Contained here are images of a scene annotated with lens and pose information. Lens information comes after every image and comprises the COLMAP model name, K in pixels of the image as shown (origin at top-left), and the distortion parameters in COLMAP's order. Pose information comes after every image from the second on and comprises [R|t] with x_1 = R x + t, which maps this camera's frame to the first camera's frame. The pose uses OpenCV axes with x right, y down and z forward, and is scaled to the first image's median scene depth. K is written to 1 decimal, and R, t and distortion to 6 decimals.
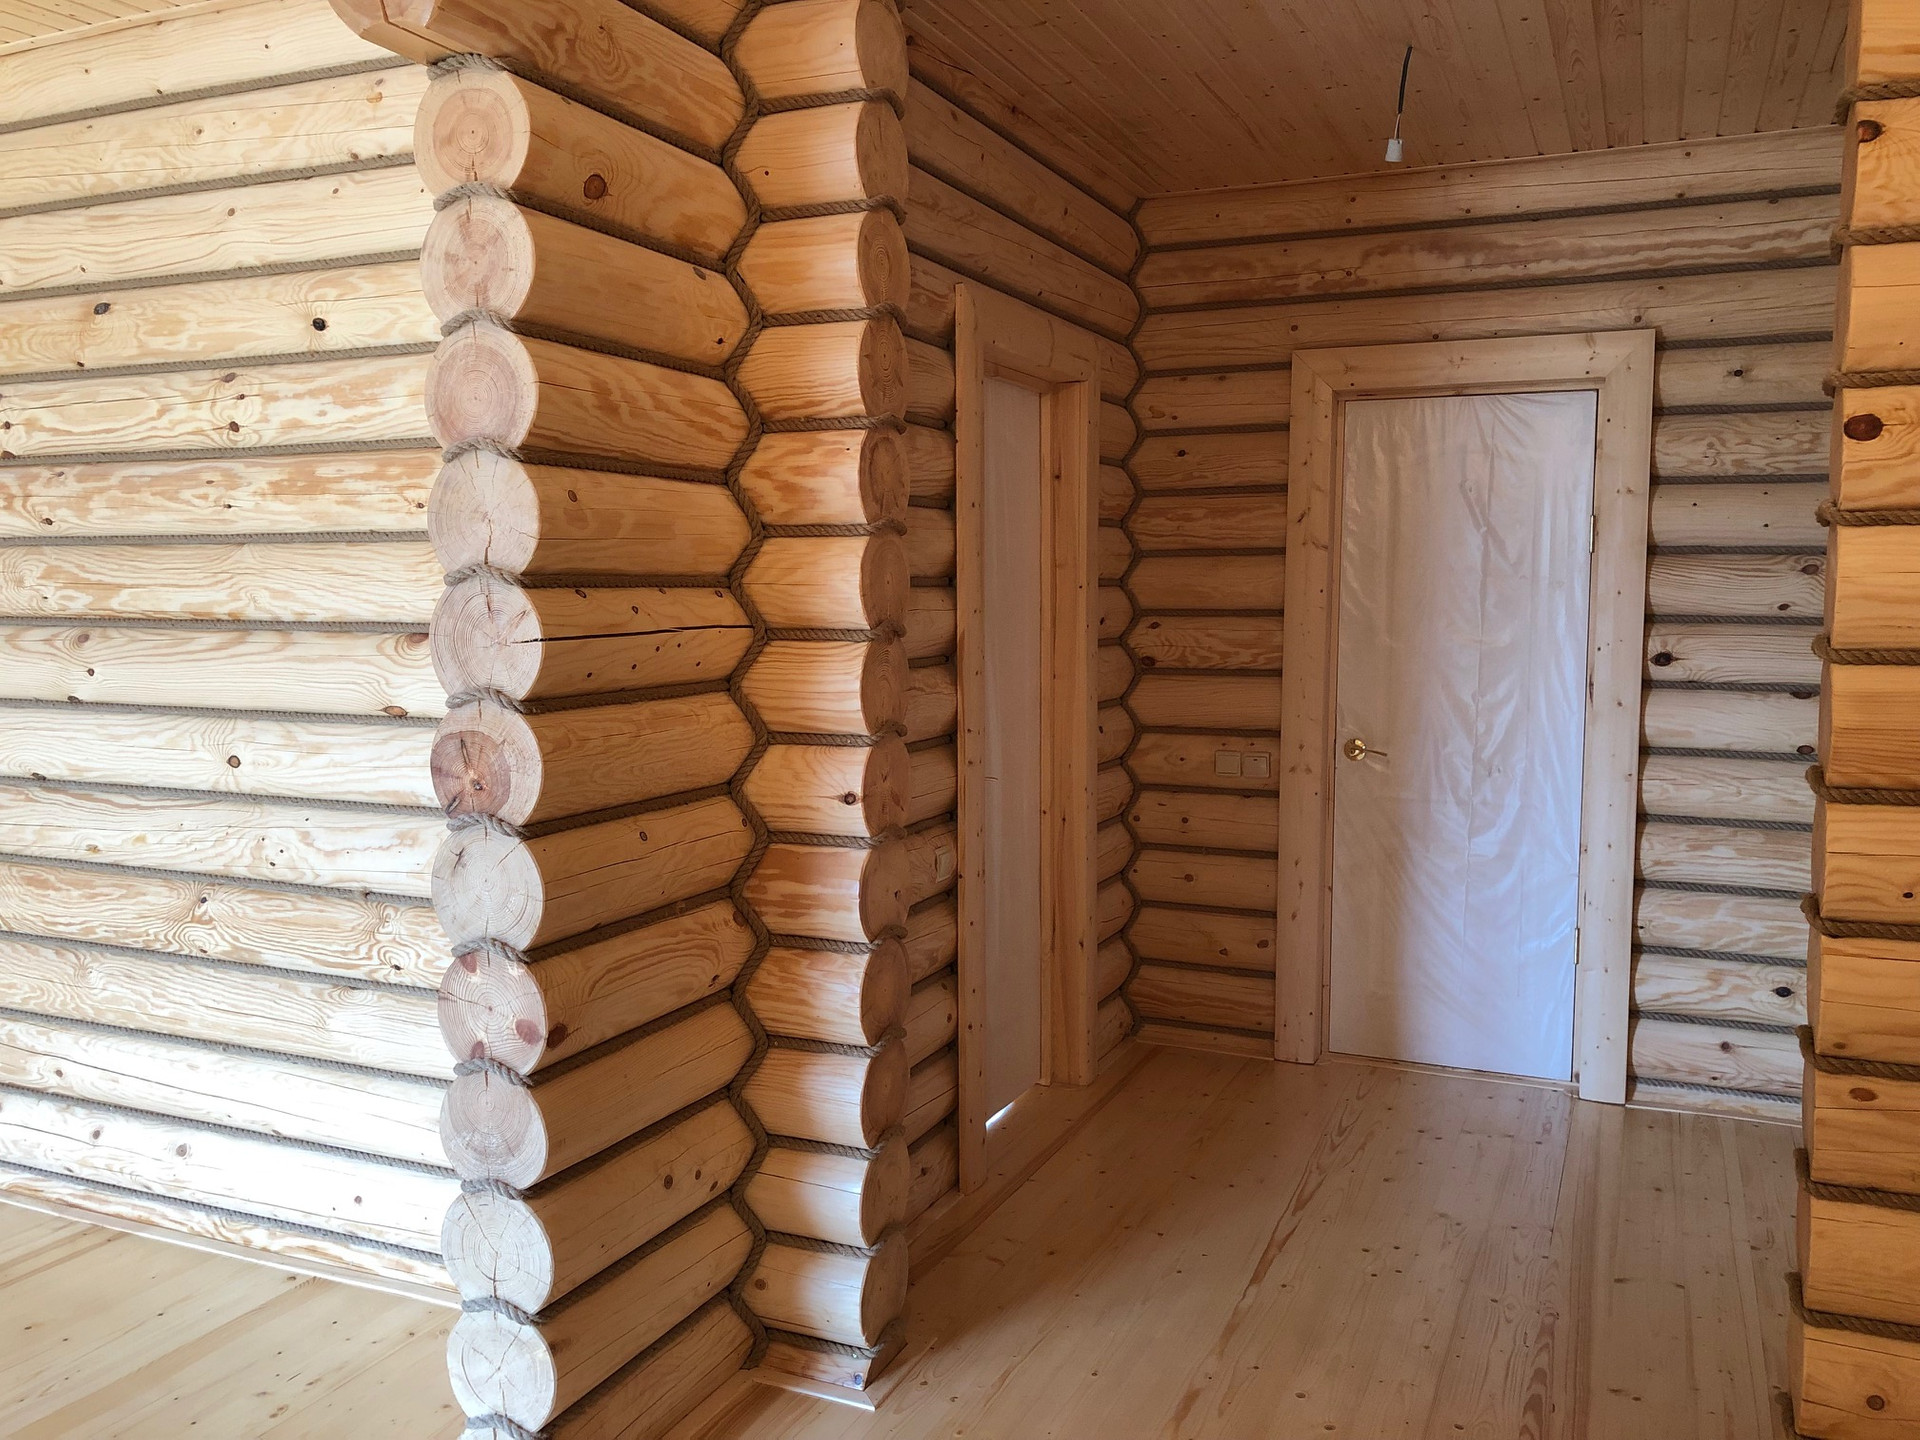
lens RADIAL K [[1566.4, 0, 960.0], [0, 1566.4, 720.0], [0, 0, 1]] dist [-0.003175, -0.001652]
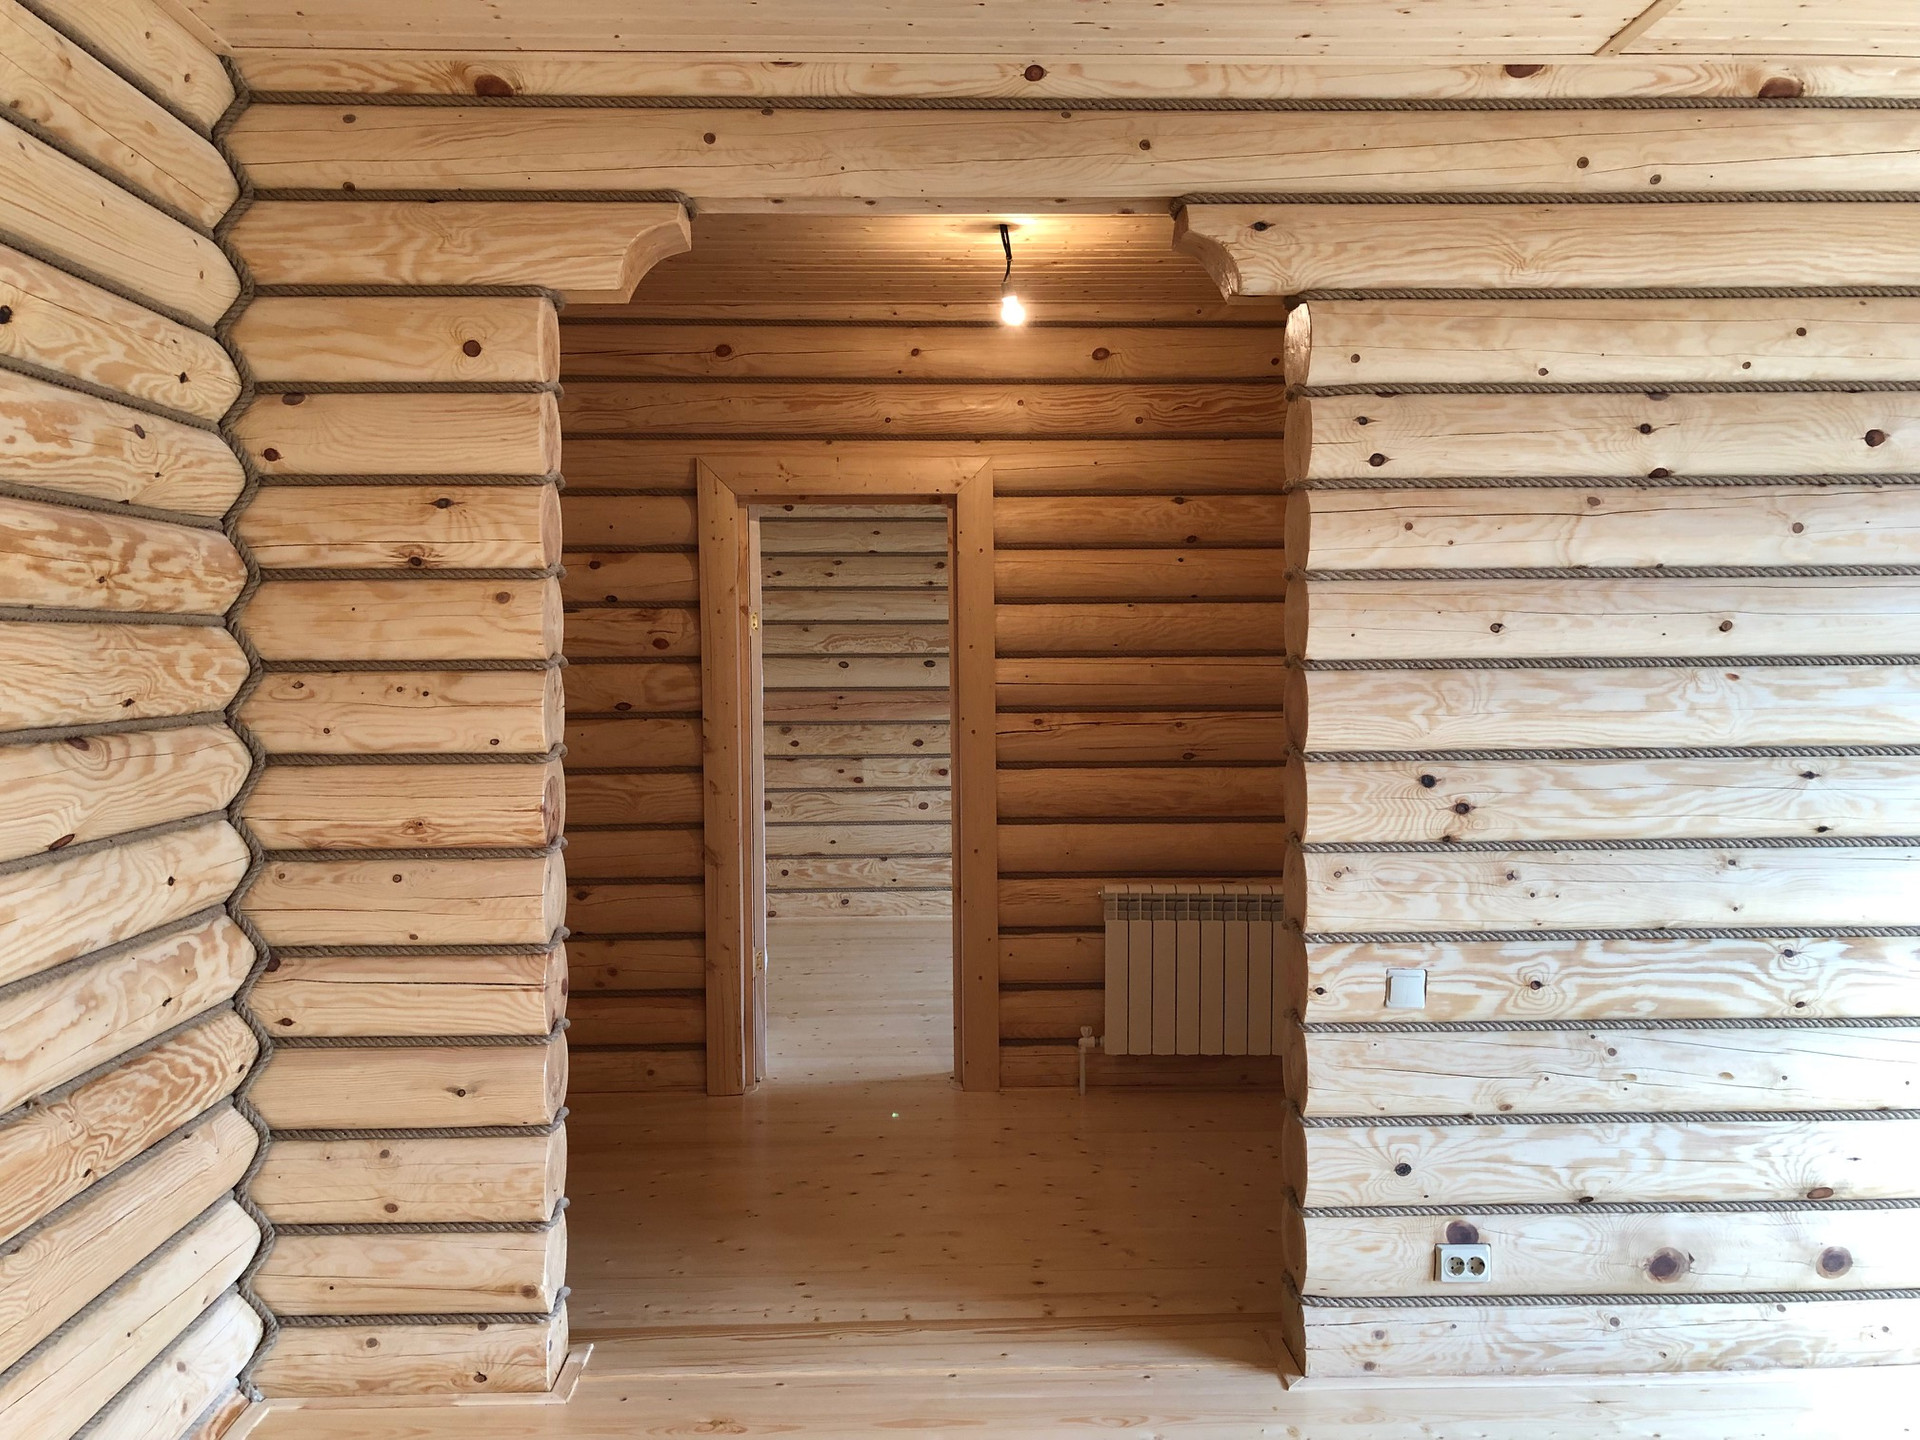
lens RADIAL K [[1561.1, 0, 960.0], [0, 1561.1, 720.0], [0, 0, 1]] dist [0.000433, 0.000456]
pose [[-0.432359, -0.040196, 0.900805, -1.249797], [0.085121, 0.992725, 0.085153, -0.093869], [-0.897675, 0.113494, -0.425792, 0.936532]]
